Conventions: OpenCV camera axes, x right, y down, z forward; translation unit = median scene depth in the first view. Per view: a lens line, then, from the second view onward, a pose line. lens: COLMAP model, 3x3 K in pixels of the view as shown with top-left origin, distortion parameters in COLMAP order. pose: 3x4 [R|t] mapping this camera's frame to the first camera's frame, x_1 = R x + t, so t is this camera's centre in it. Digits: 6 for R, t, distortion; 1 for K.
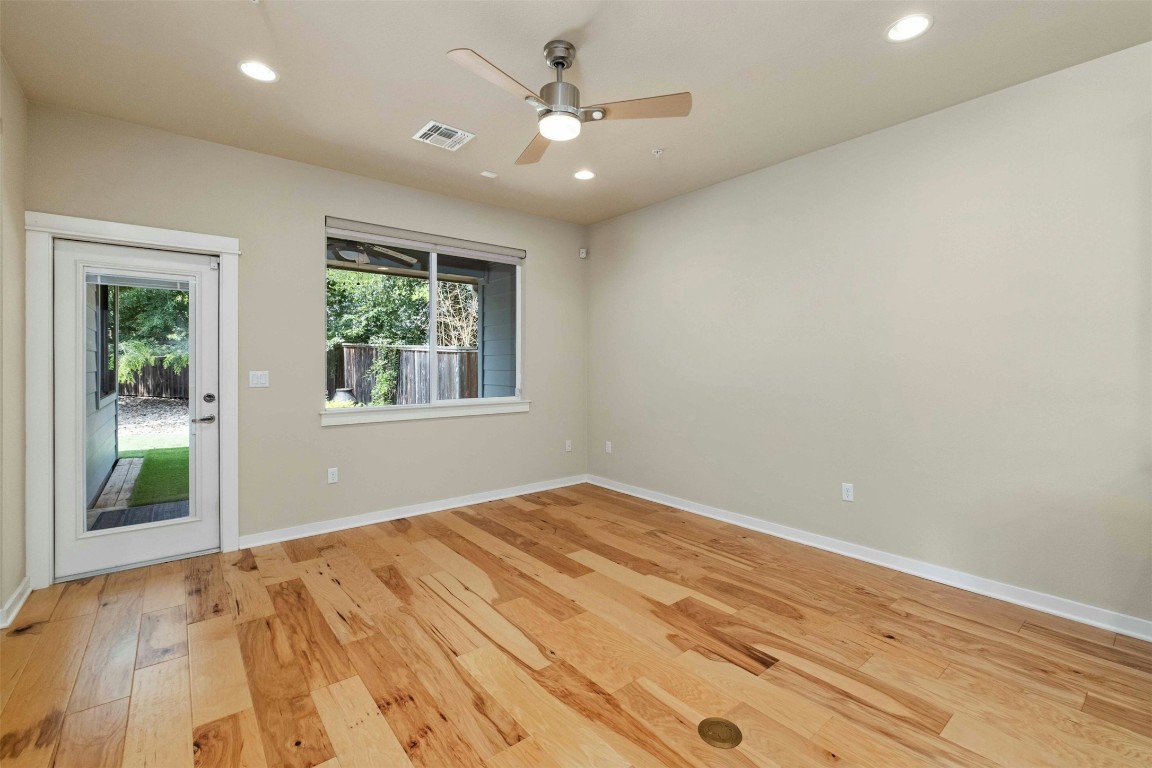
lens RADIAL K [[498.4, 0, 574.3], [0, 498.4, 365.6], [0, 0, 1]] dist [-0.002384, -0.000387]
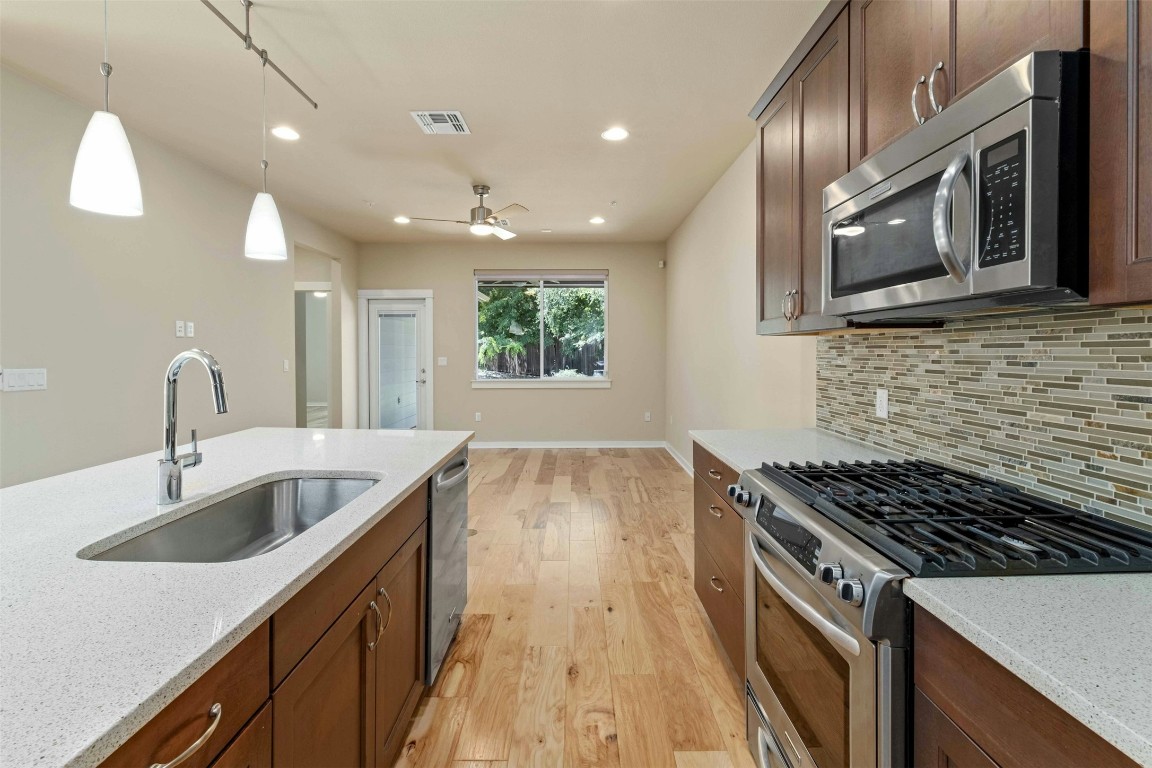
lens RADIAL K [[498.4, 0, 574.3], [0, 498.4, 365.6], [0, 0, 1]] dist [-0.002384, -0.000387]
pose [[0.779800, 0.019422, -0.625727, 0.984843], [0.001437, 0.999460, 0.032814, -0.020954], [0.626027, -0.026487, 0.779352, -0.177849]]
